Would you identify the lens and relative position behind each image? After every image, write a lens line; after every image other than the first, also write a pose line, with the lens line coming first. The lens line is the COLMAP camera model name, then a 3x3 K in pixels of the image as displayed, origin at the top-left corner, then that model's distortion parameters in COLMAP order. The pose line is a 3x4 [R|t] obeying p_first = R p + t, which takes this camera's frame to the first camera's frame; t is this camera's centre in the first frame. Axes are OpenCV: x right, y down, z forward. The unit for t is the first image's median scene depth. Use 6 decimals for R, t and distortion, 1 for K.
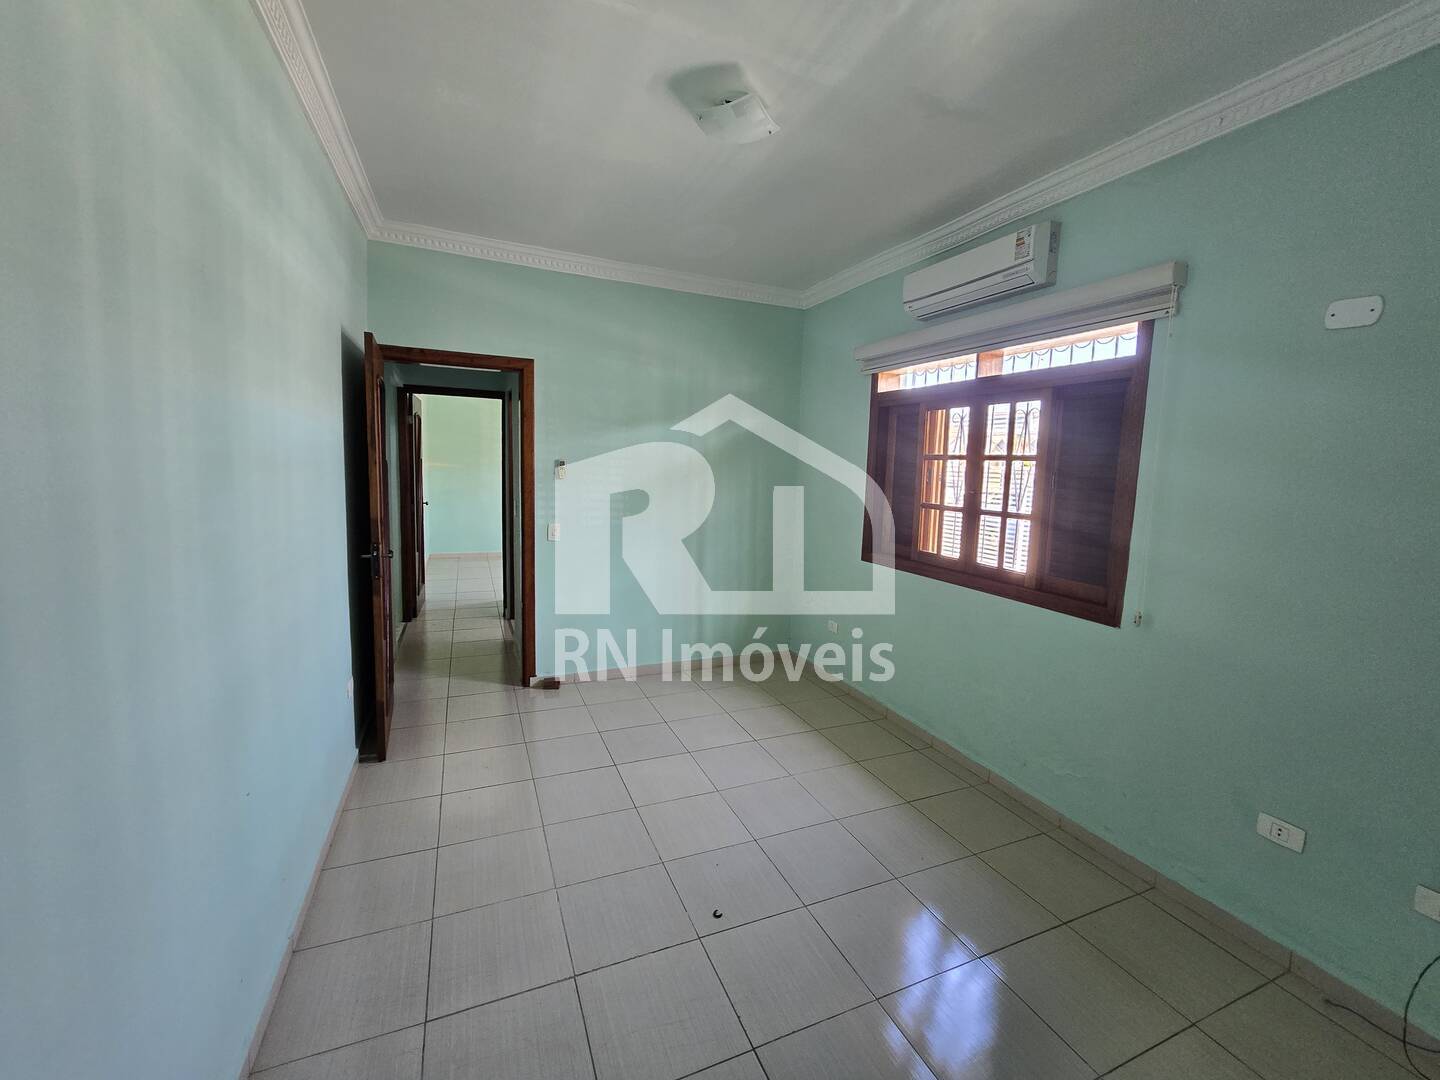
lens RADIAL K [[586.2, 0, 720.0], [0, 586.2, 540.0], [0, 0, 1]] dist [-0.001427, -0.000251]
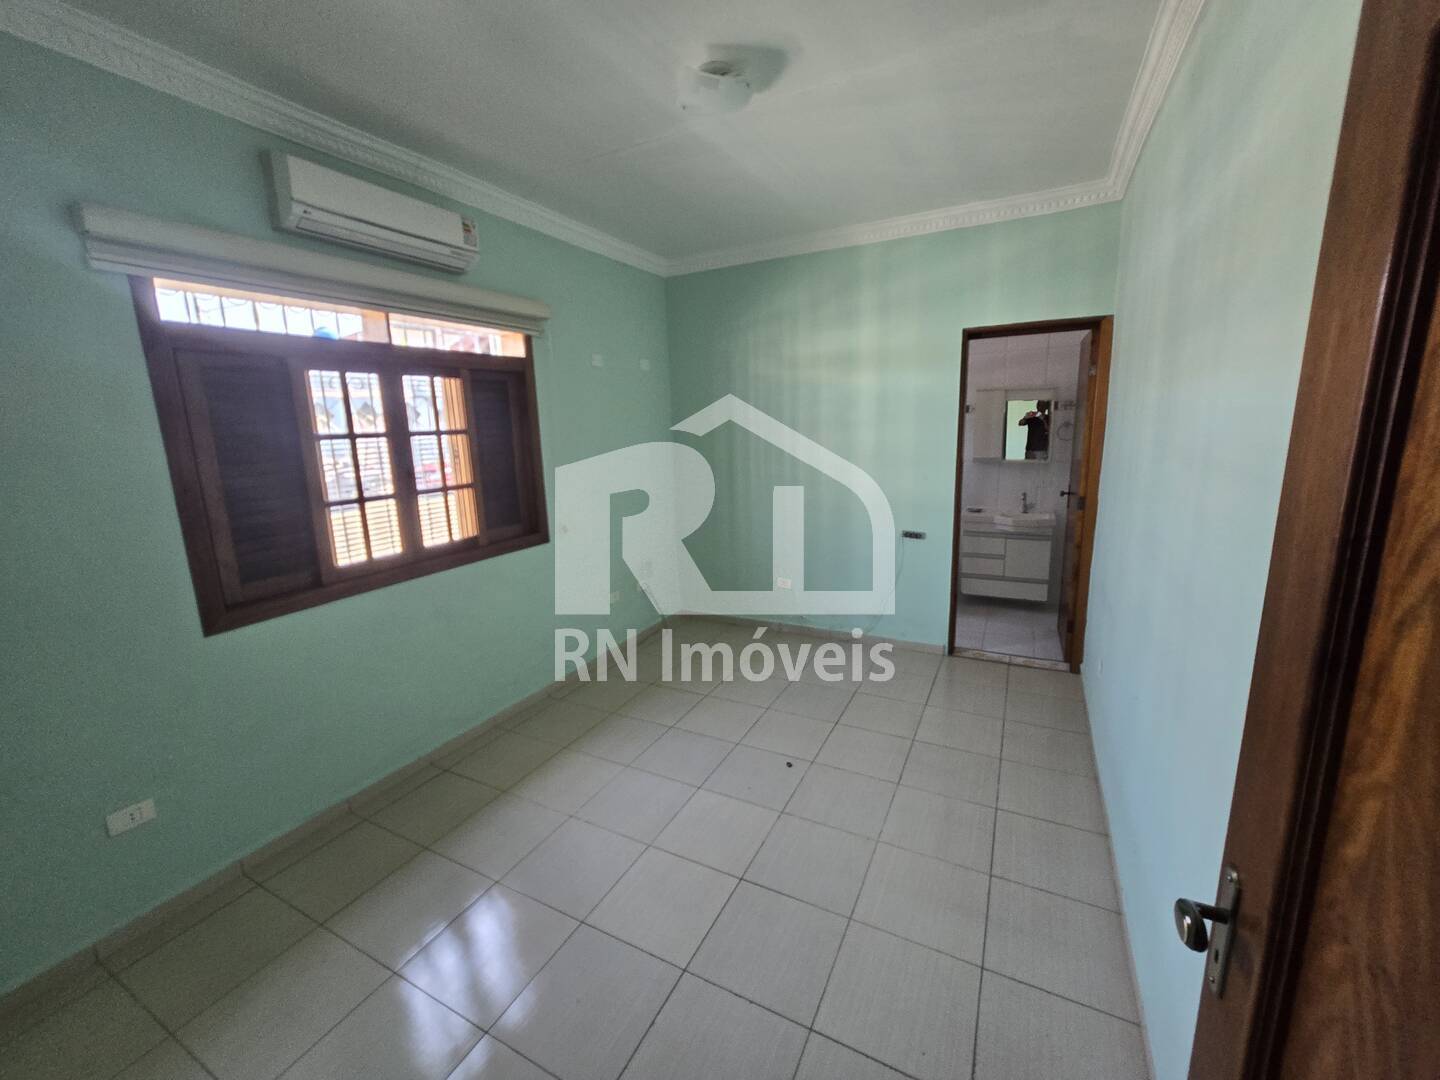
lens RADIAL K [[586.2, 0, 720.0], [0, 586.2, 540.0], [0, 0, 1]] dist [-0.001427, -0.000251]
pose [[-0.614384, -0.150304, 0.774559, -0.555176], [0.130382, 0.948851, 0.287545, -0.174861], [-0.778160, 0.277652, -0.563362, 1.131573]]
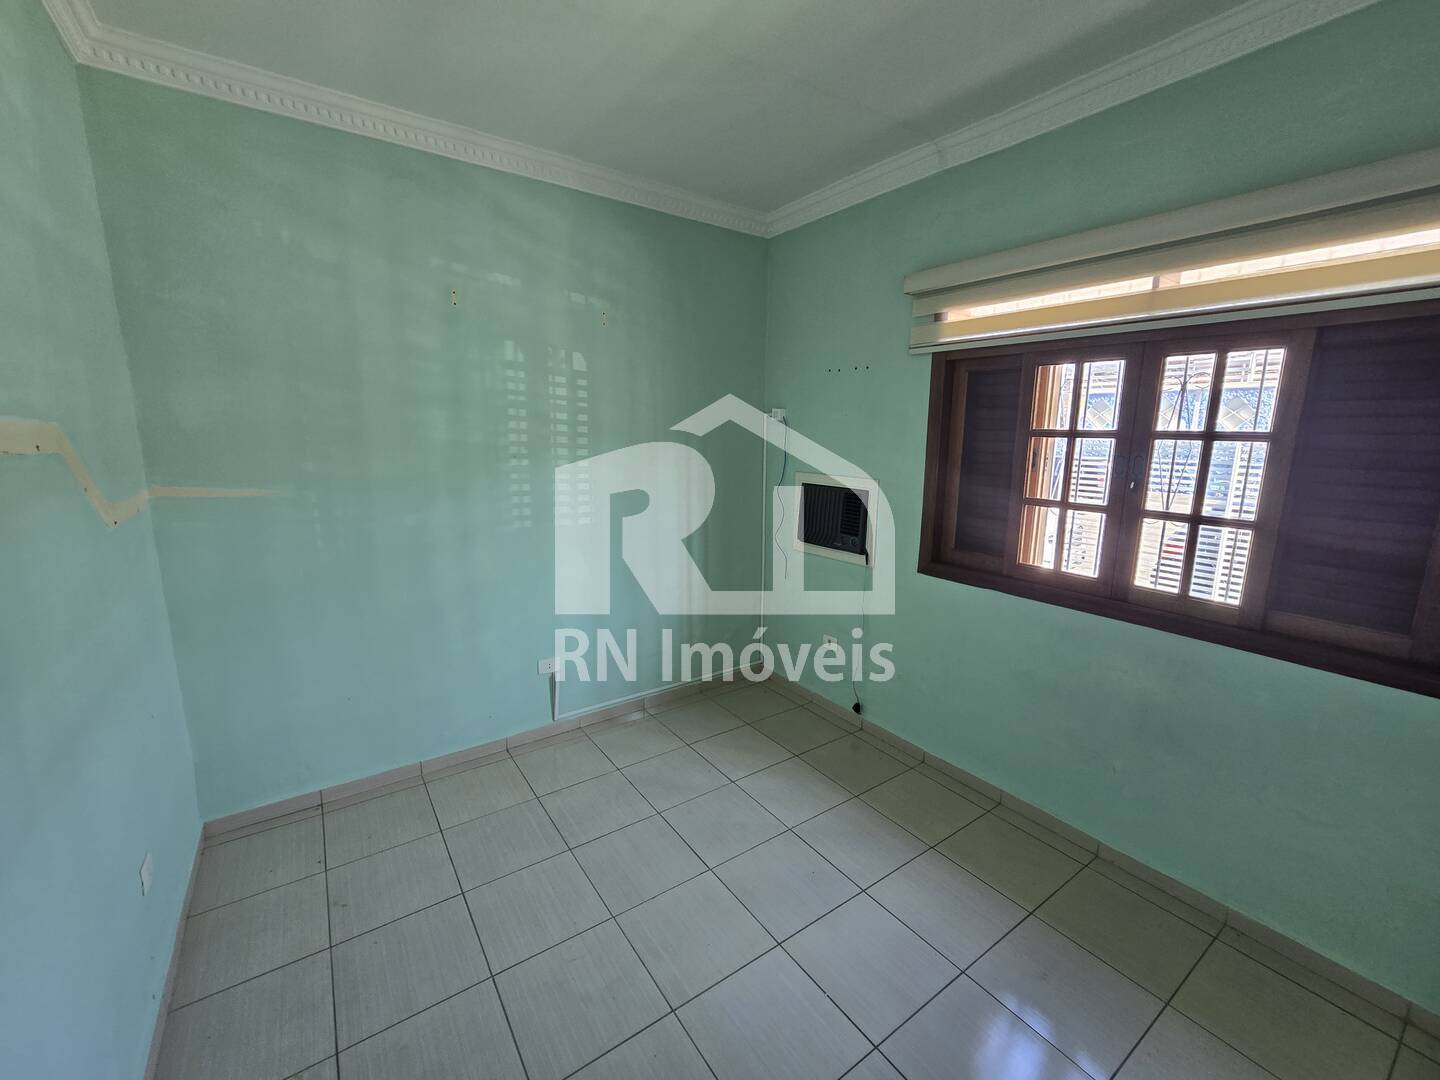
lens RADIAL K [[571.8, 0, 725.4], [0, 571.8, 560.3], [0, 0, 1]] dist [0.001136, 0.000285]
pose [[0.974002, -0.044737, 0.222076, -0.186794], [0.024252, 0.995264, 0.094131, -0.066442], [-0.225236, -0.086298, 0.970475, 0.425841]]
